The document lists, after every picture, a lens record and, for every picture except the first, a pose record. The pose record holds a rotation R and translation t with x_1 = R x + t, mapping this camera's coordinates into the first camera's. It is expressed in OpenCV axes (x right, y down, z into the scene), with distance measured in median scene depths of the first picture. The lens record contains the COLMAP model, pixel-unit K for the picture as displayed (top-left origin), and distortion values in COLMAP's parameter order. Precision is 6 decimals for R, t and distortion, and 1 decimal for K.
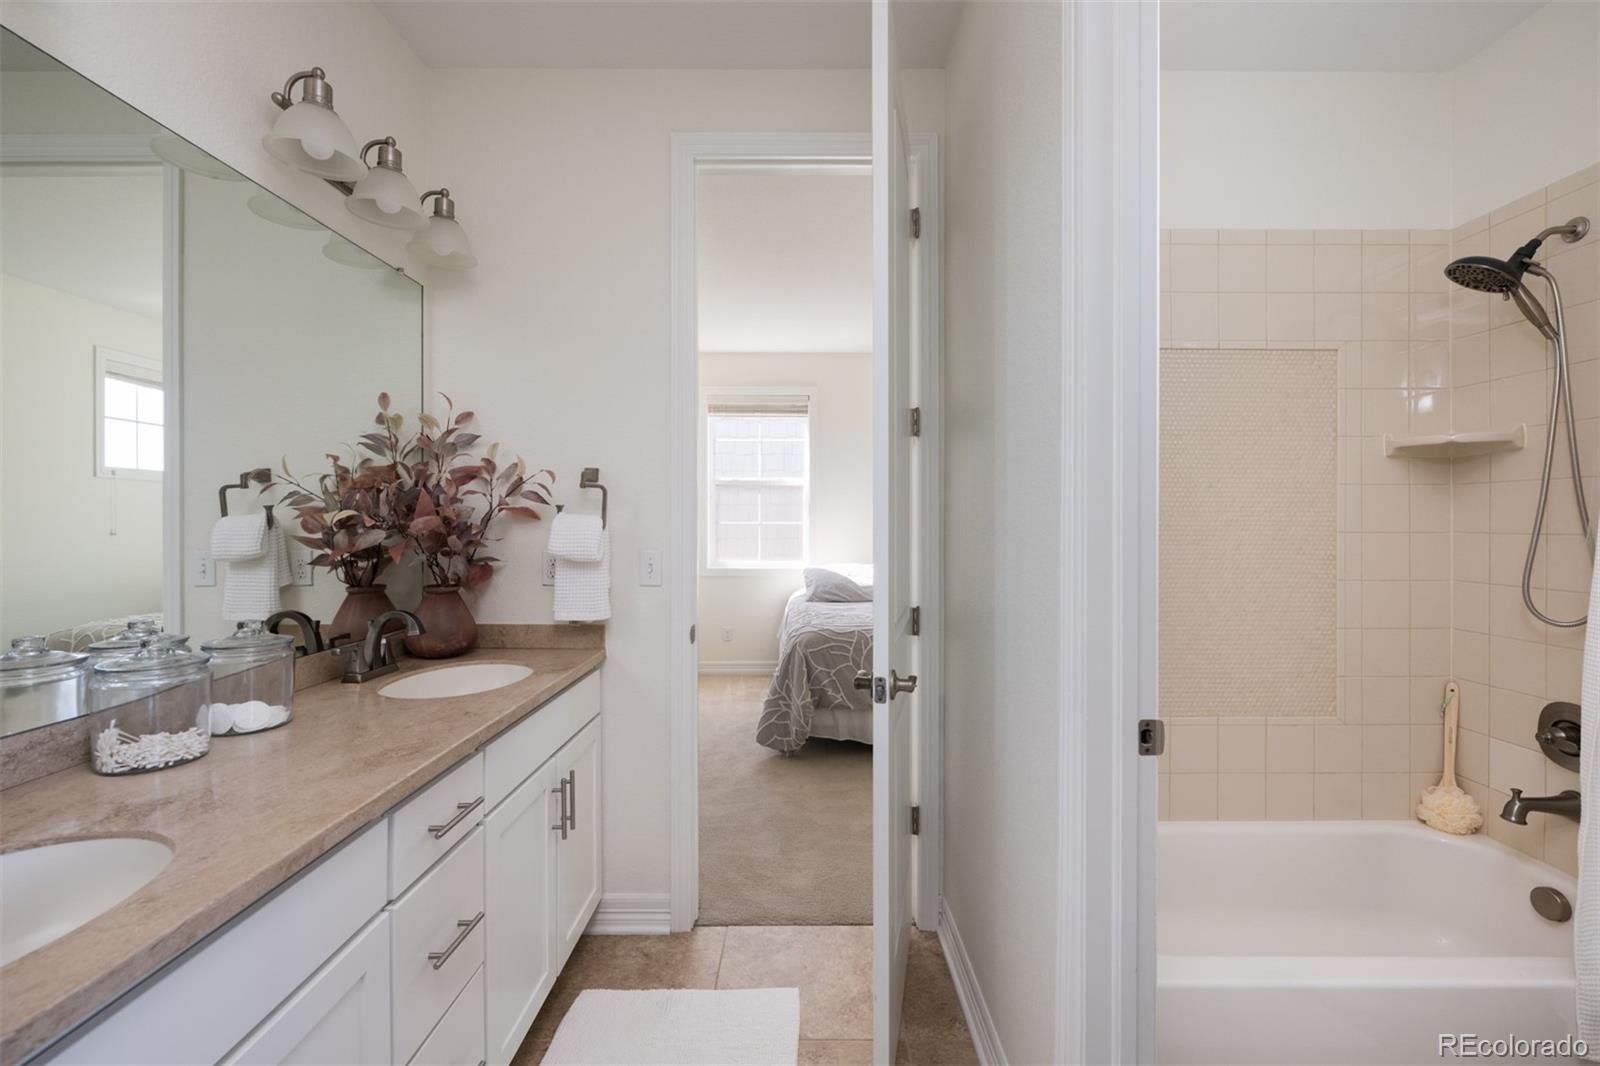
lens RADIAL K [[654.8, 0, 800.0], [0, 654.8, 533.0], [0, 0, 1]] dist [-0.001318, -0.000505]
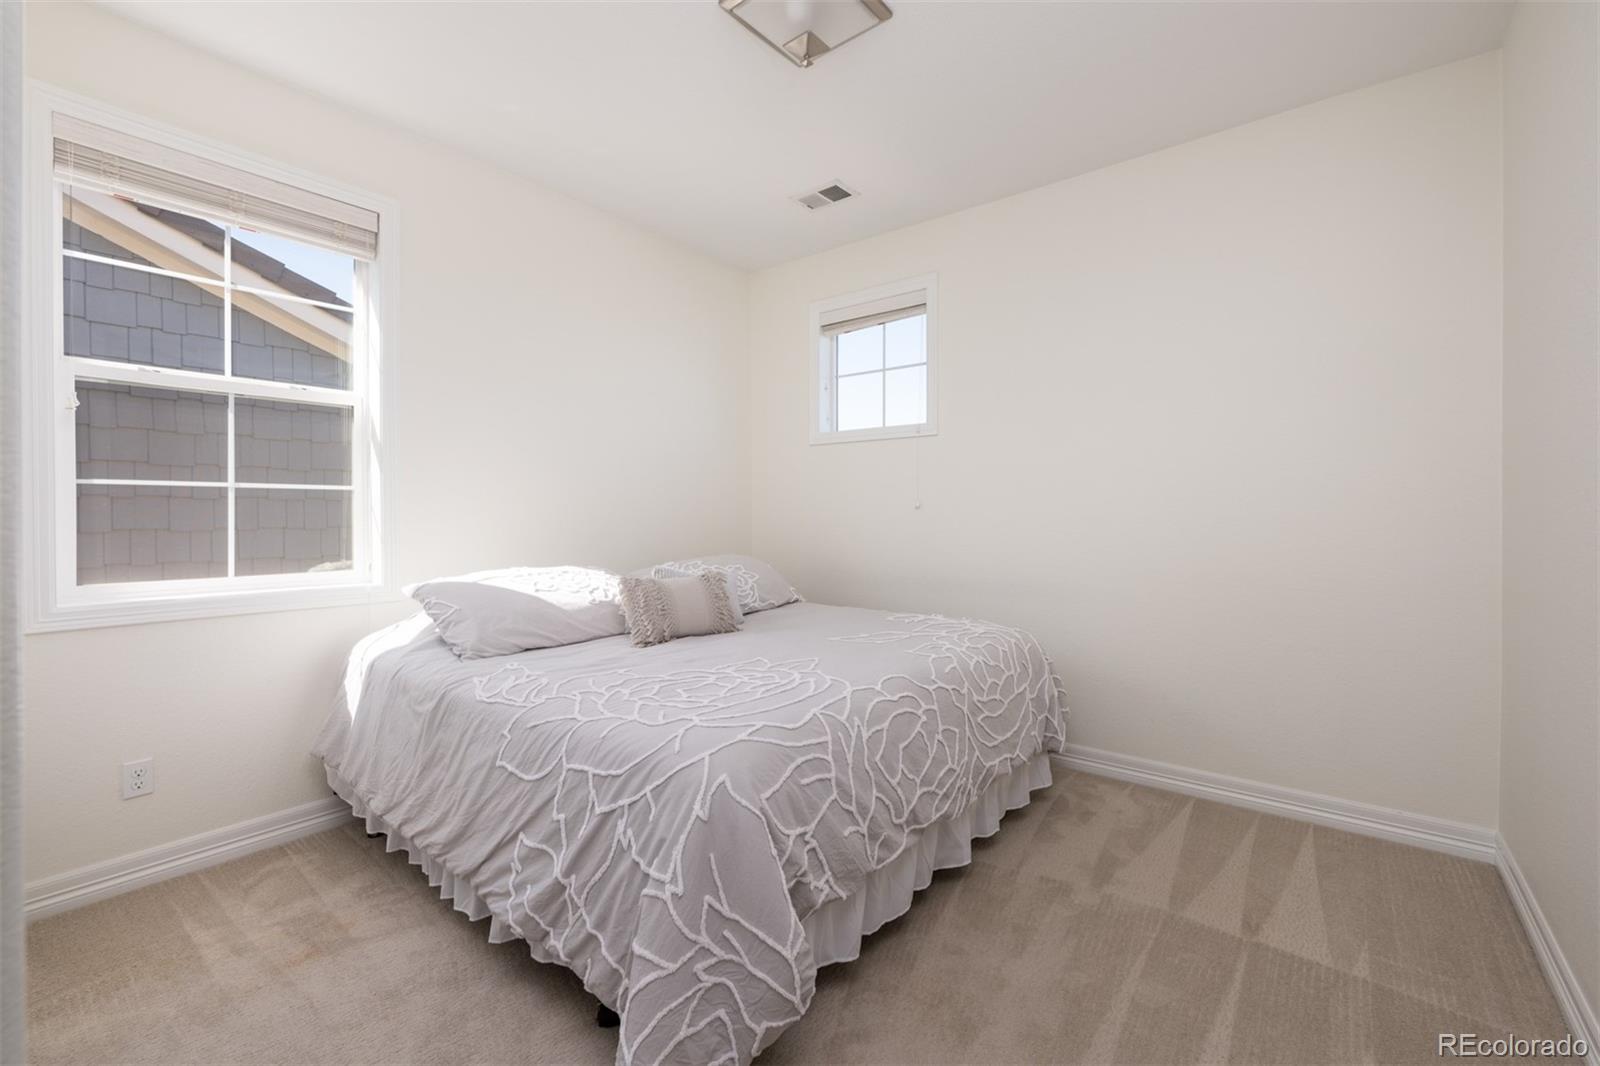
lens RADIAL K [[654.8, 0, 800.0], [0, 654.8, 533.0], [0, 0, 1]] dist [-0.001318, -0.000505]
pose [[0.621974, -0.007428, 0.783003, -0.268824], [0.005217, 0.999972, 0.005343, 0.024672], [-0.783021, 0.000762, 0.621995, 0.741037]]
